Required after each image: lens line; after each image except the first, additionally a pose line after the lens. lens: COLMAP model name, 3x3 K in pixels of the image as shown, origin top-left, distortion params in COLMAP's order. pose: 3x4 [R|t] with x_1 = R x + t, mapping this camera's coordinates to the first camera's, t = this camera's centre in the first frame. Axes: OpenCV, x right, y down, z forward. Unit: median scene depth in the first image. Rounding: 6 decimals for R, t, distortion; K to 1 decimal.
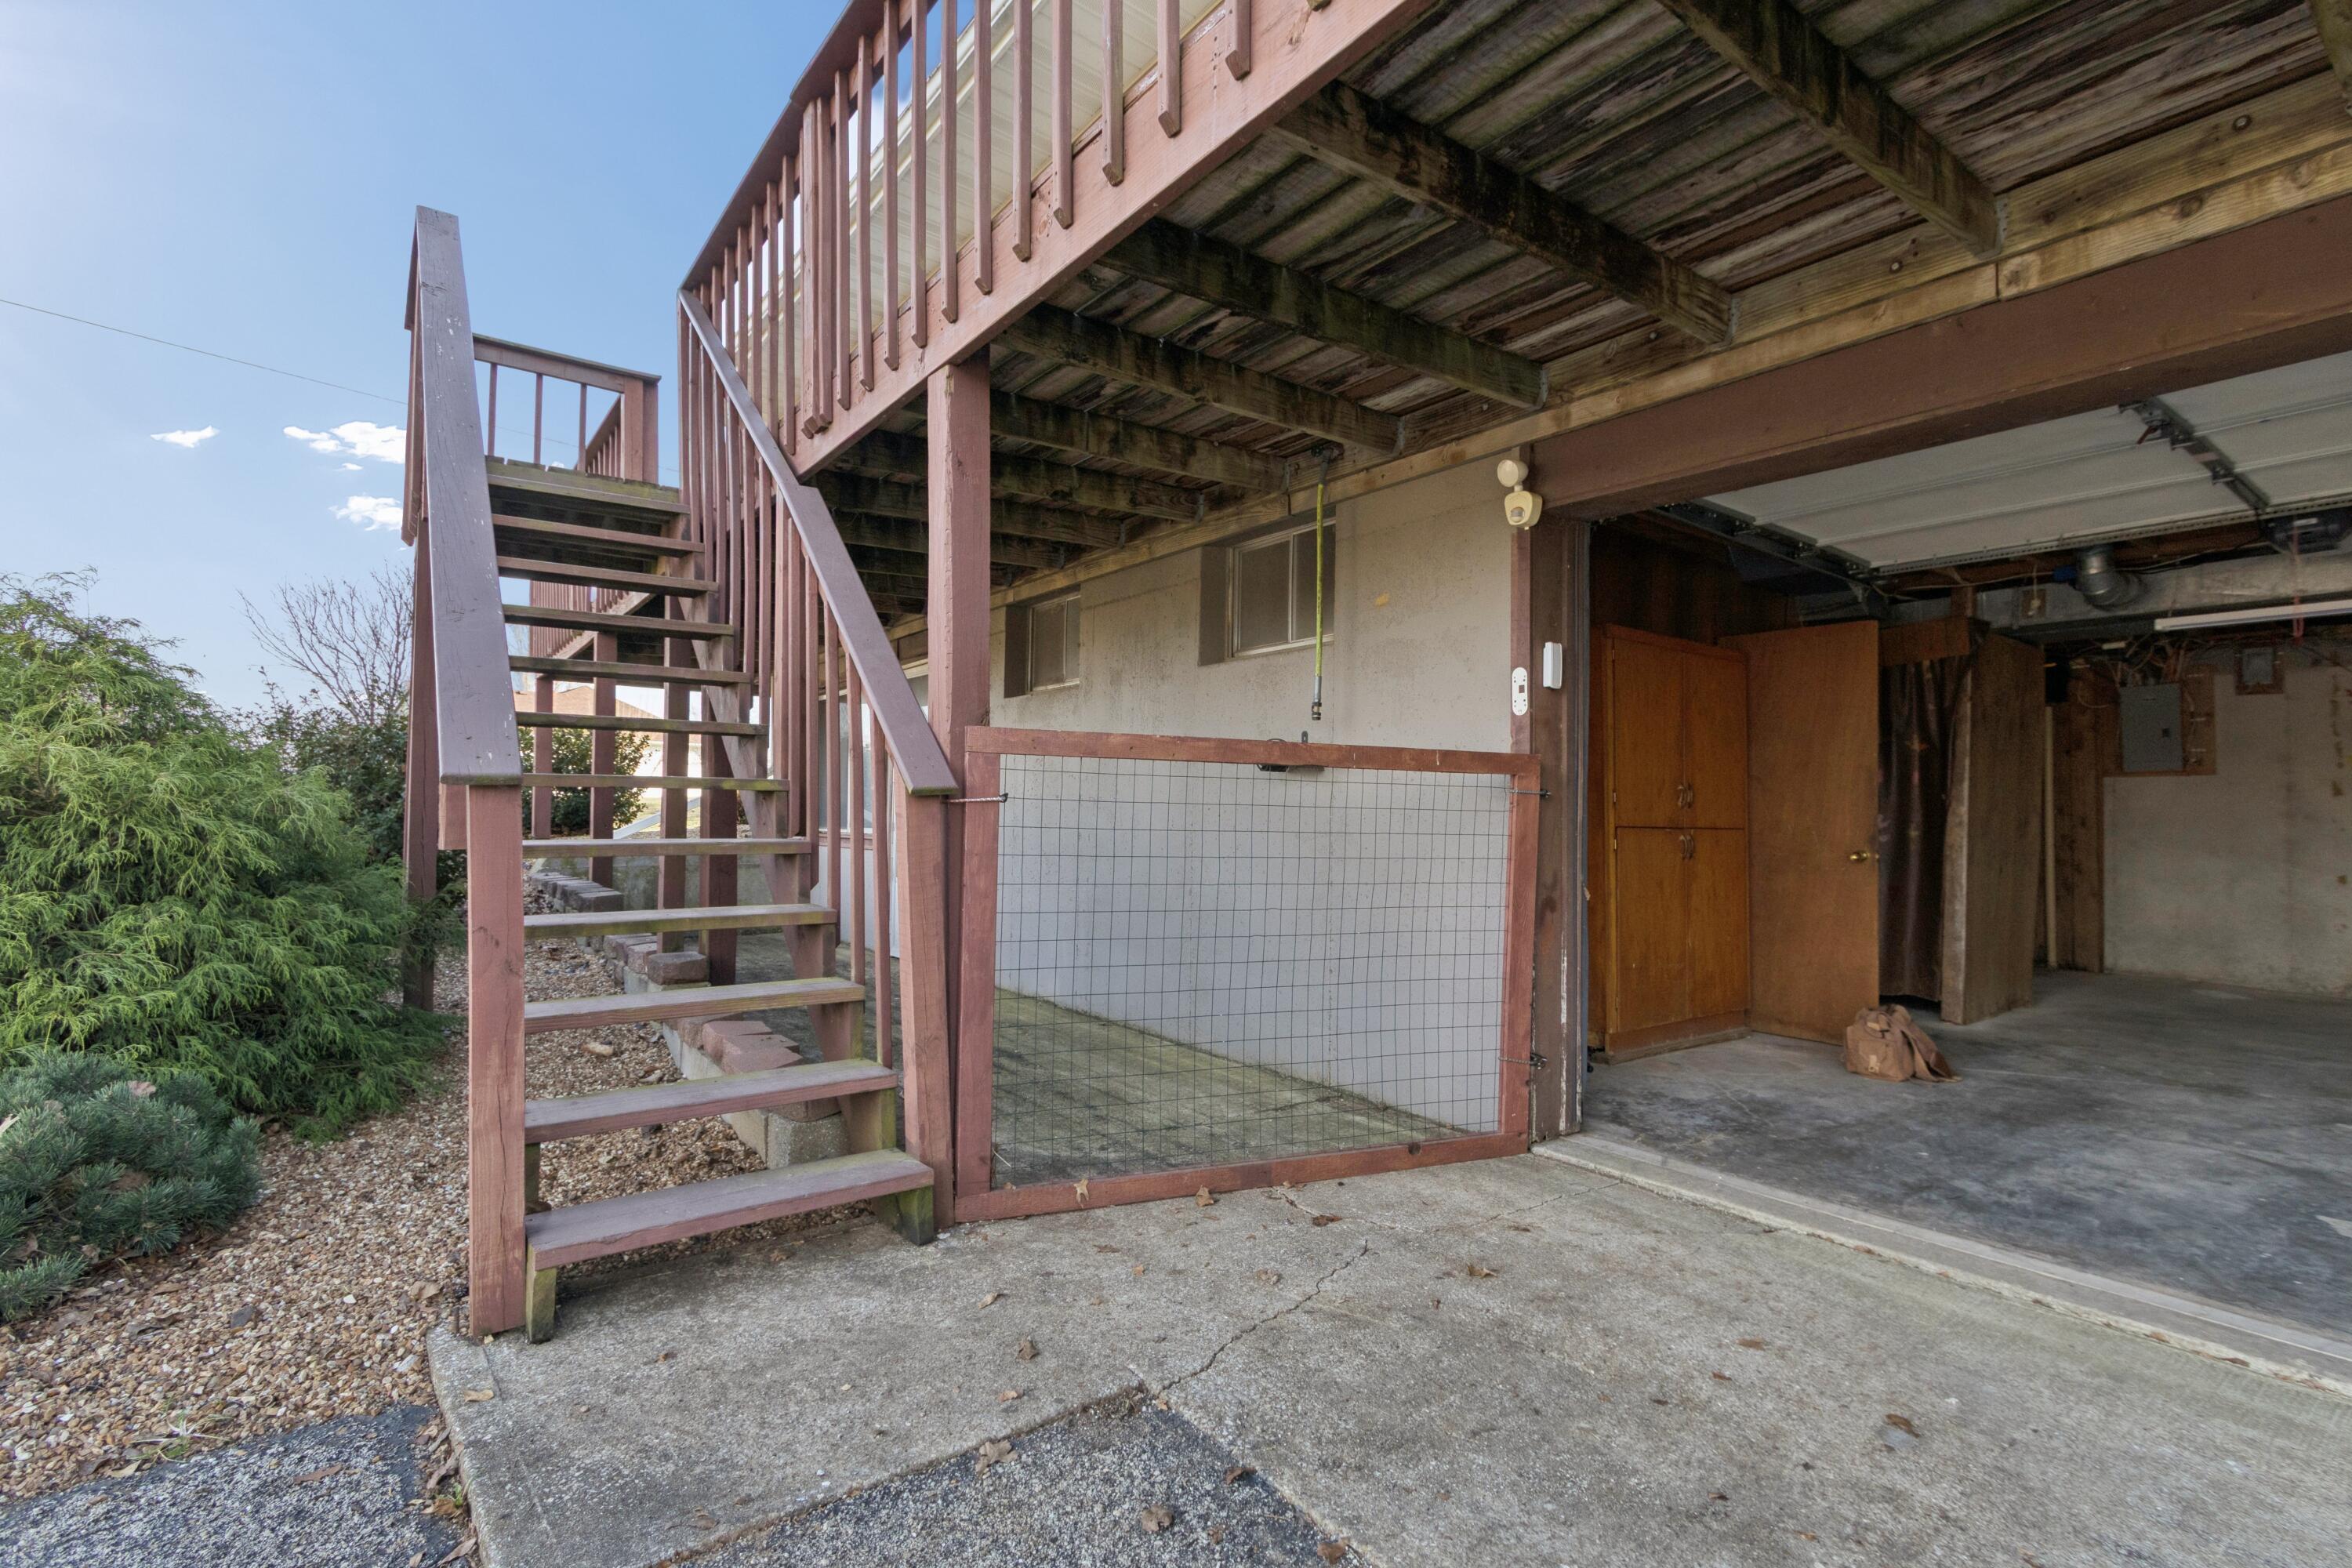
lens RADIAL K [[1102.2, 0, 1178.7], [0, 1102.2, 783.7], [0, 0, 1]] dist [-0.002011, -0.001223]
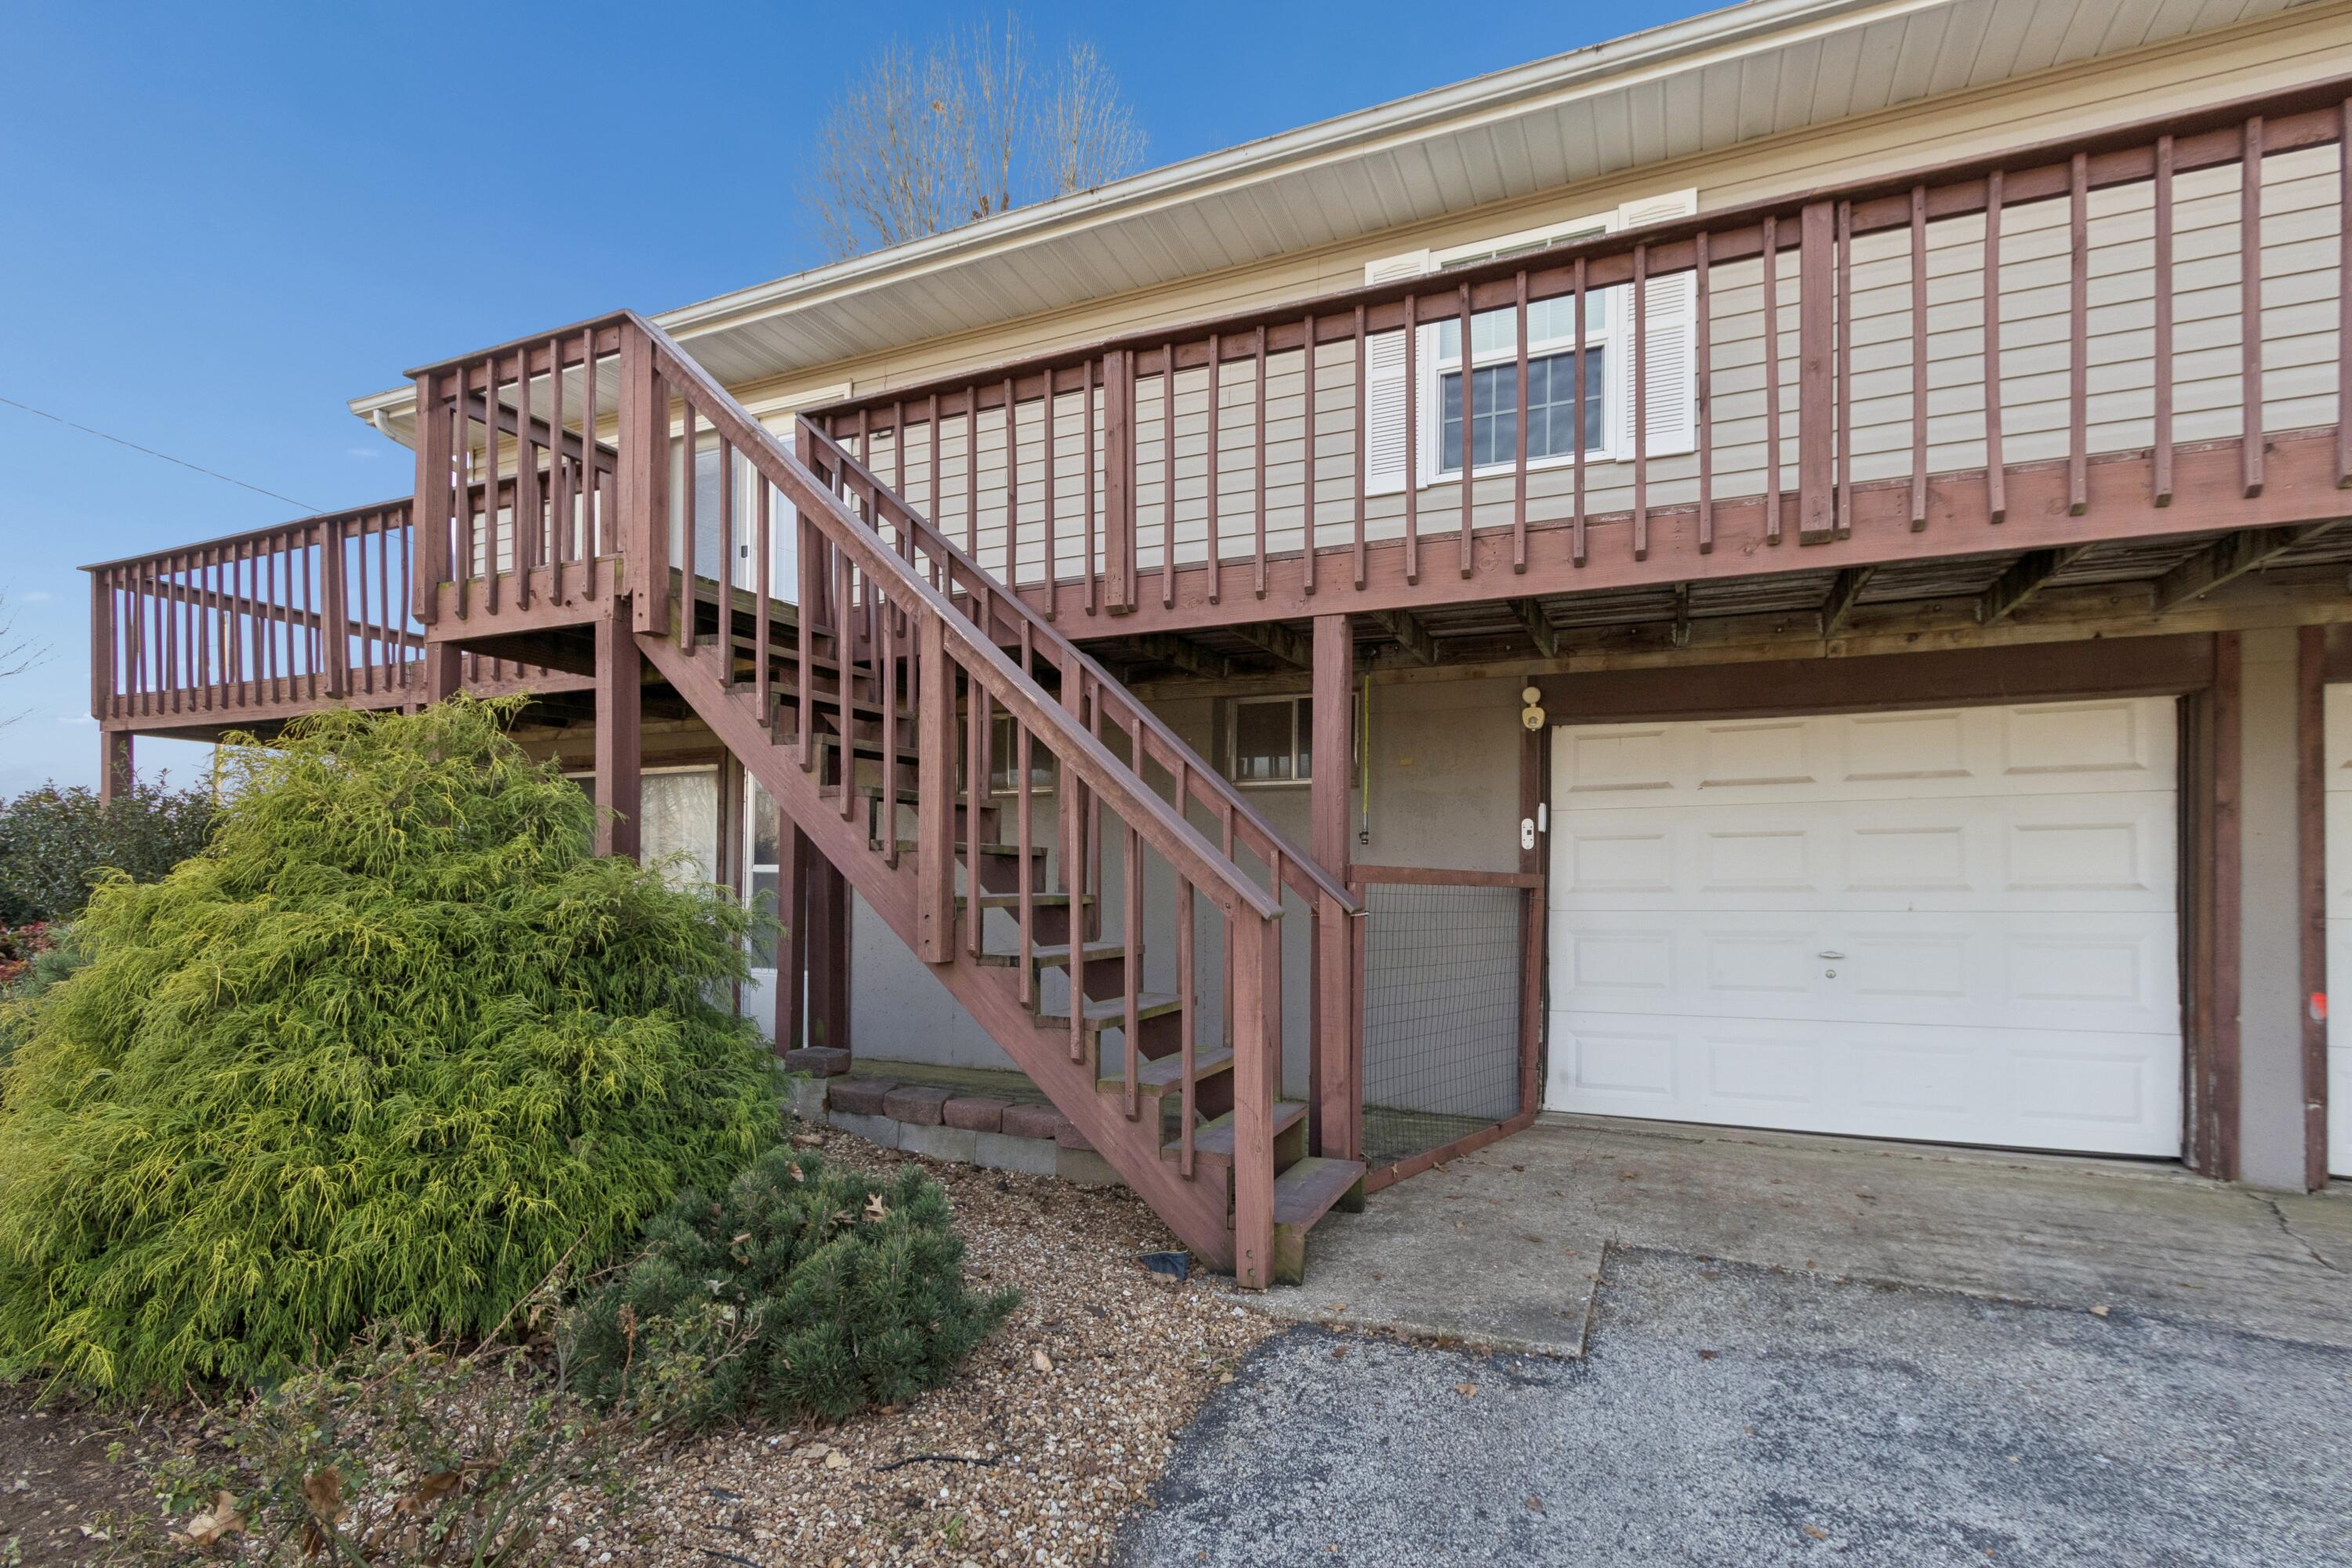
lens RADIAL K [[1102.2, 0, 1214.3], [0, 1102.2, 873.8], [0, 0, 1]] dist [-0.002011, -0.001223]
pose [[0.874309, -0.001186, 0.485369, -1.131135], [-0.010478, 0.999718, 0.021317, -0.074029], [-0.485257, -0.023723, 0.874050, -0.209473]]
